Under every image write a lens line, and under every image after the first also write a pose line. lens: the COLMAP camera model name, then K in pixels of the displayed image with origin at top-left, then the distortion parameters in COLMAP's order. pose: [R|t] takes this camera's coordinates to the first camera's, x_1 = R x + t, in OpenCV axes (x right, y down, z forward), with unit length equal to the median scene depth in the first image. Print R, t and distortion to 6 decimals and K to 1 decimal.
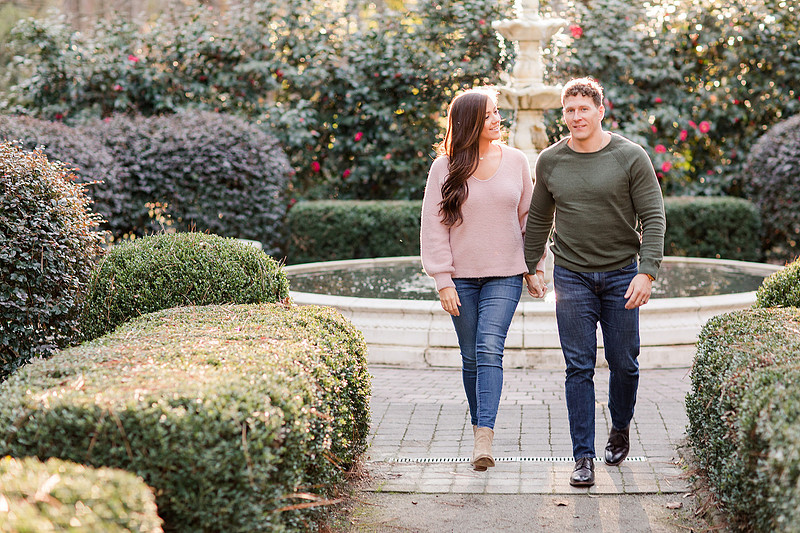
lens RADIAL K [[1968.0, 0, 400.6], [0, 1968.0, 264.2], [0, 0, 1]] dist [0.089535, -0.288449]
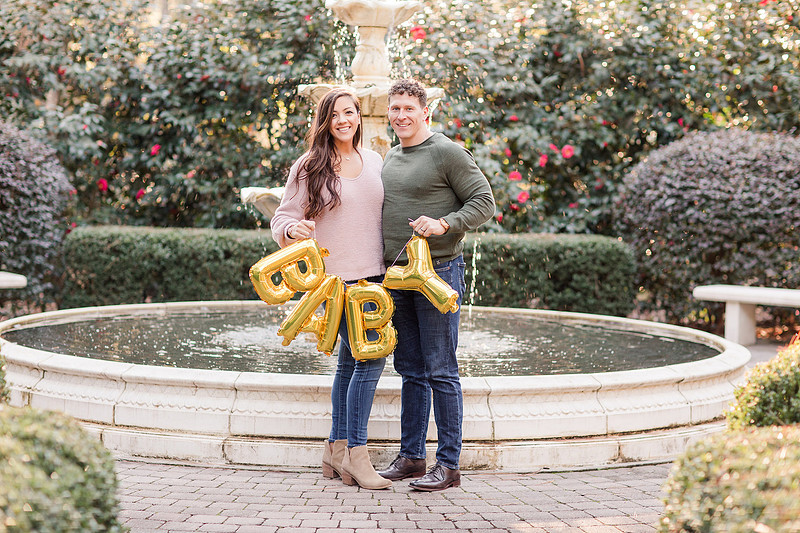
lens RADIAL K [[1933.7, 0, 402.5], [0, 1933.7, 267.3], [0, 0, 1]] dist [0.028125, -0.127825]
pose [[0.994906, 0.025681, 0.097484, 0.004229], [-0.024553, 0.999617, -0.012753, -0.007700], [-0.097774, 0.010295, 0.995155, 0.184486]]
